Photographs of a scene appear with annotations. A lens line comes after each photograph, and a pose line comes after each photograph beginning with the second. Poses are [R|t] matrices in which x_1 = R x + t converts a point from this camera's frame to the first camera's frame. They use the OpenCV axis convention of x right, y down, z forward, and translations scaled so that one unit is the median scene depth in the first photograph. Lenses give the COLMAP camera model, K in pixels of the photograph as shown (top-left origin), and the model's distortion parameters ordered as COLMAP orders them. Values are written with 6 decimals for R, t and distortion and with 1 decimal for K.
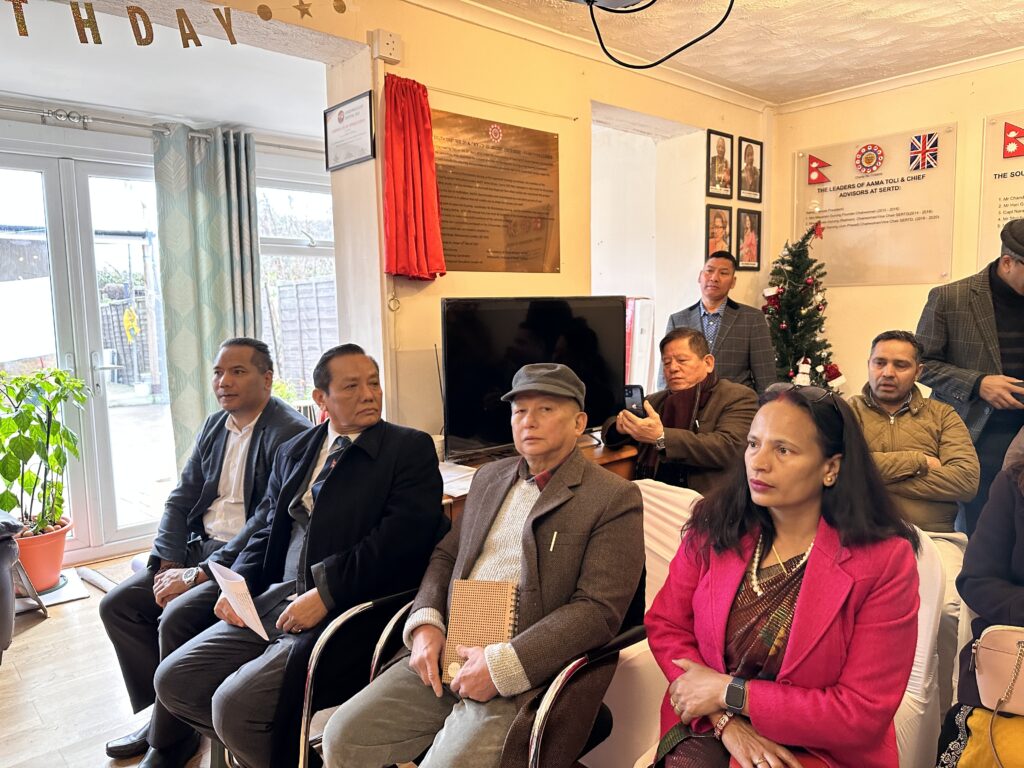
lens RADIAL K [[724.6, 0, 506.5], [0, 724.6, 386.0], [0, 0, 1]] dist [-0.004282, -0.014206]
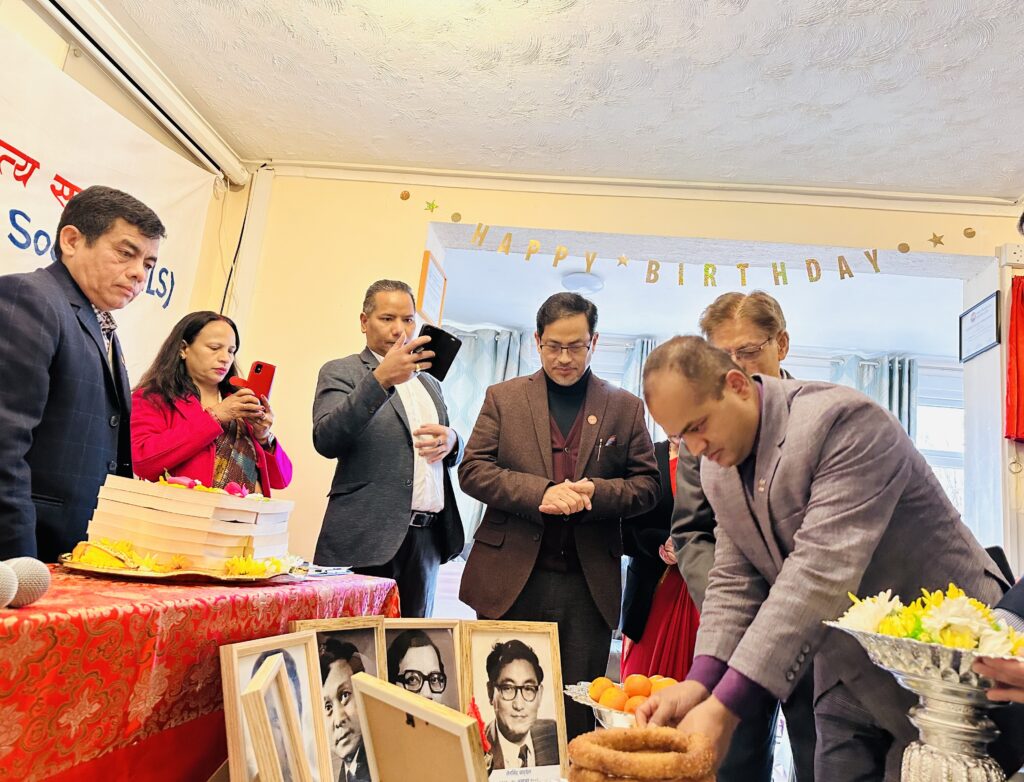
lens RADIAL K [[734.9, 0, 523.6], [0, 734.9, 391.7], [0, 0, 1]] dist [0.046062, -0.052528]
pose [[0.651409, -0.061906, -0.756197, 0.217281], [-0.212203, 0.942026, -0.259917, 0.231088], [0.728448, 0.329779, 0.600508, -0.249767]]
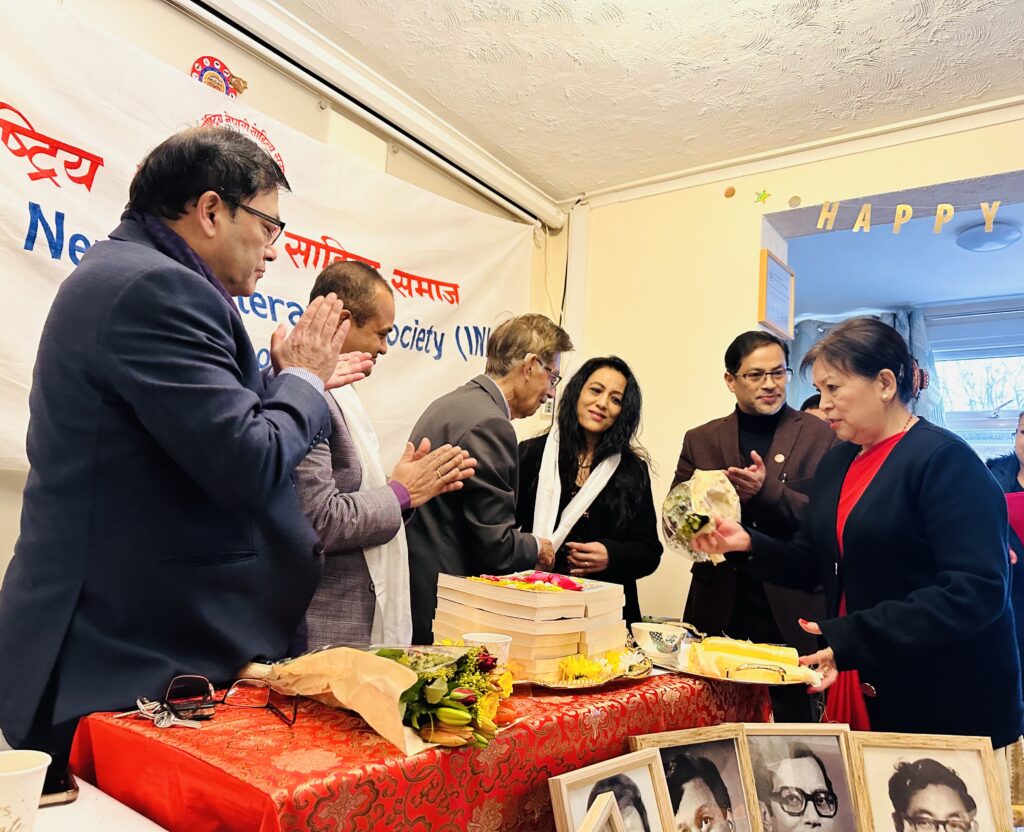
lens RADIAL K [[783.7, 0, 494.0], [0, 783.7, 413.6], [0, 0, 1]] dist [0.034782, -0.037865]
pose [[0.186706, -0.101721, -0.977135, 0.196796], [-0.183862, 0.973433, -0.136467, 0.165667], [0.965057, 0.205137, 0.163044, -0.207739]]
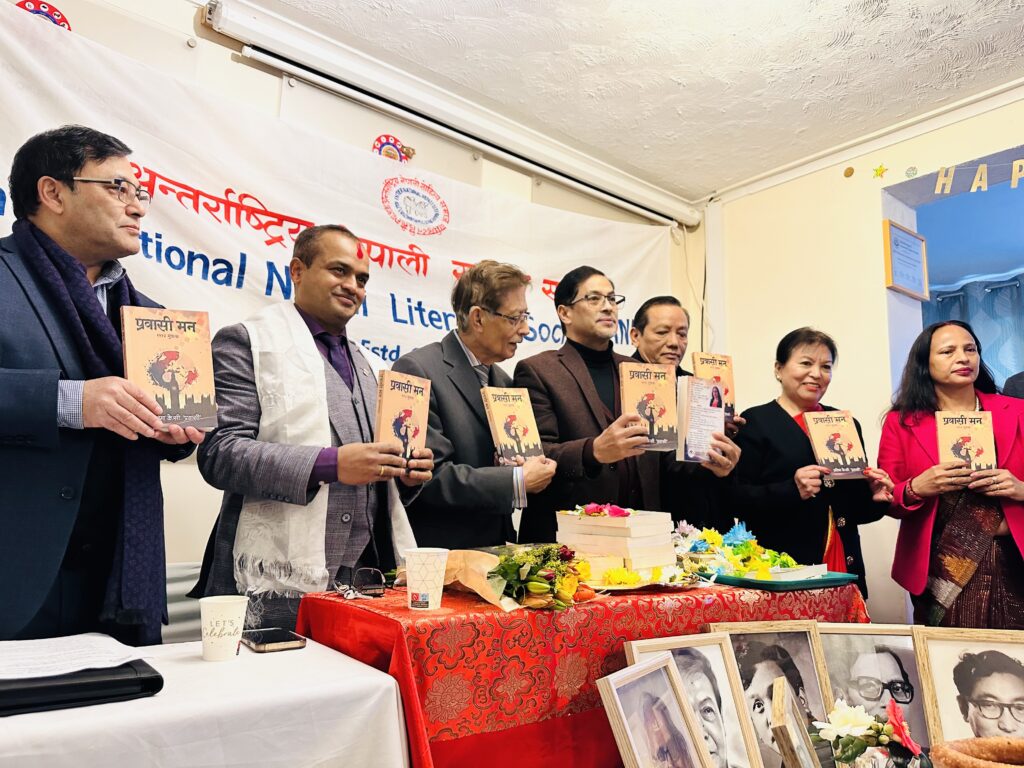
lens RADIAL K [[724.0, 0, 514.9], [0, 724.0, 386.8], [0, 0, 1]] dist [0.040339, -0.042023]
pose [[-0.064894, -0.143837, -0.987471, 0.313357], [-0.139501, 0.981148, -0.133748, 0.196303], [0.988093, 0.129074, -0.083736, -0.122194]]
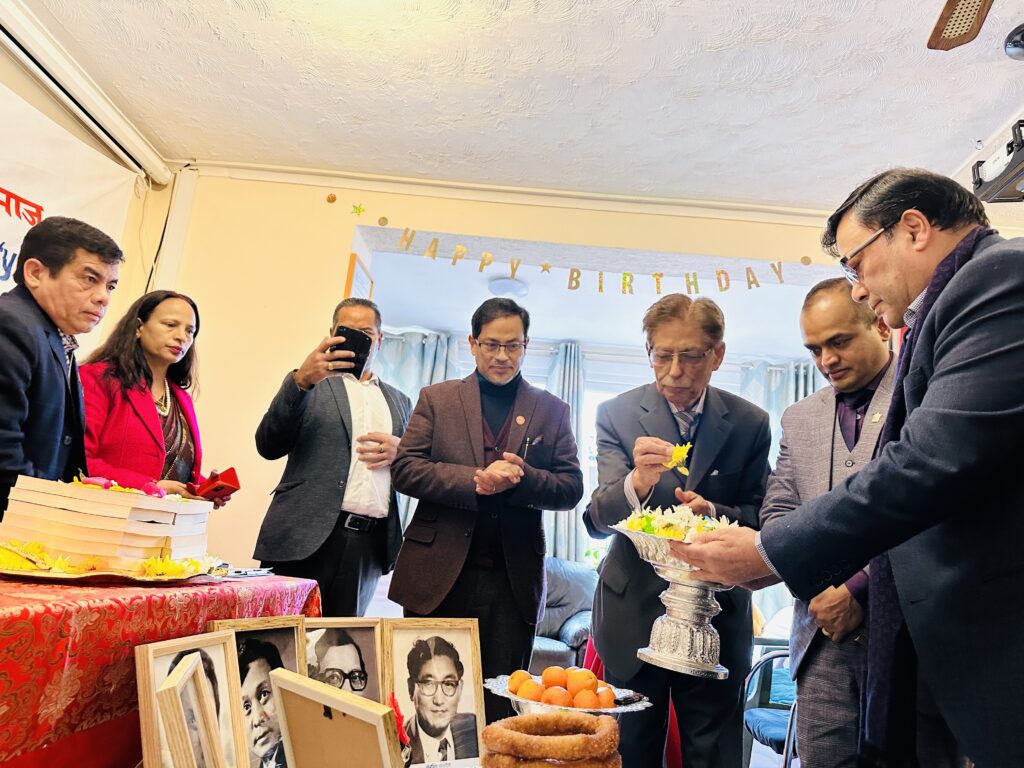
lens RADIAL K [[724.0, 0, 512.6], [0, 724.0, 381.7], [0, 0, 1]] dist [0.040339, -0.042023]
pose [[0.712787, -0.072158, -0.697659, 0.229435], [-0.193081, 0.936074, -0.294084, 0.234891], [0.674281, 0.344324, 0.653289, -0.252376]]
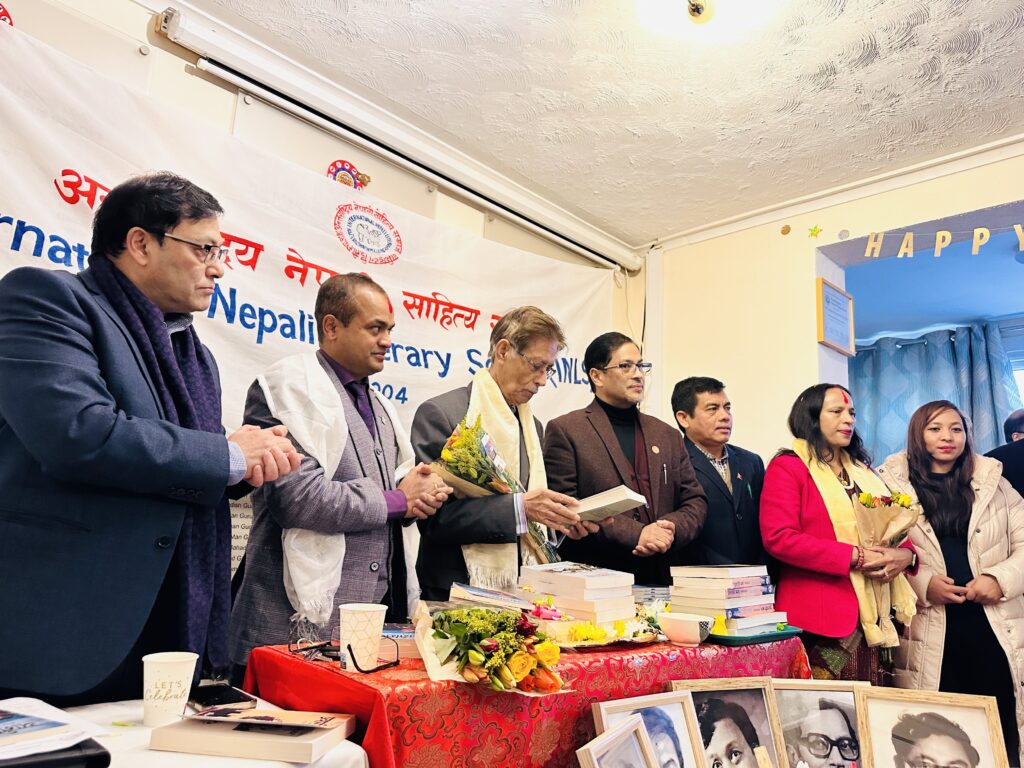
lens RADIAL K [[724.0, 0, 511.8], [0, 724.0, 388.9], [0, 0, 1]] dist [0.040339, -0.042023]
pose [[0.047919, -0.175730, -0.983271, 0.305661], [-0.167716, 0.969011, -0.181355, 0.183385], [0.984670, 0.173601, 0.016961, -0.169346]]
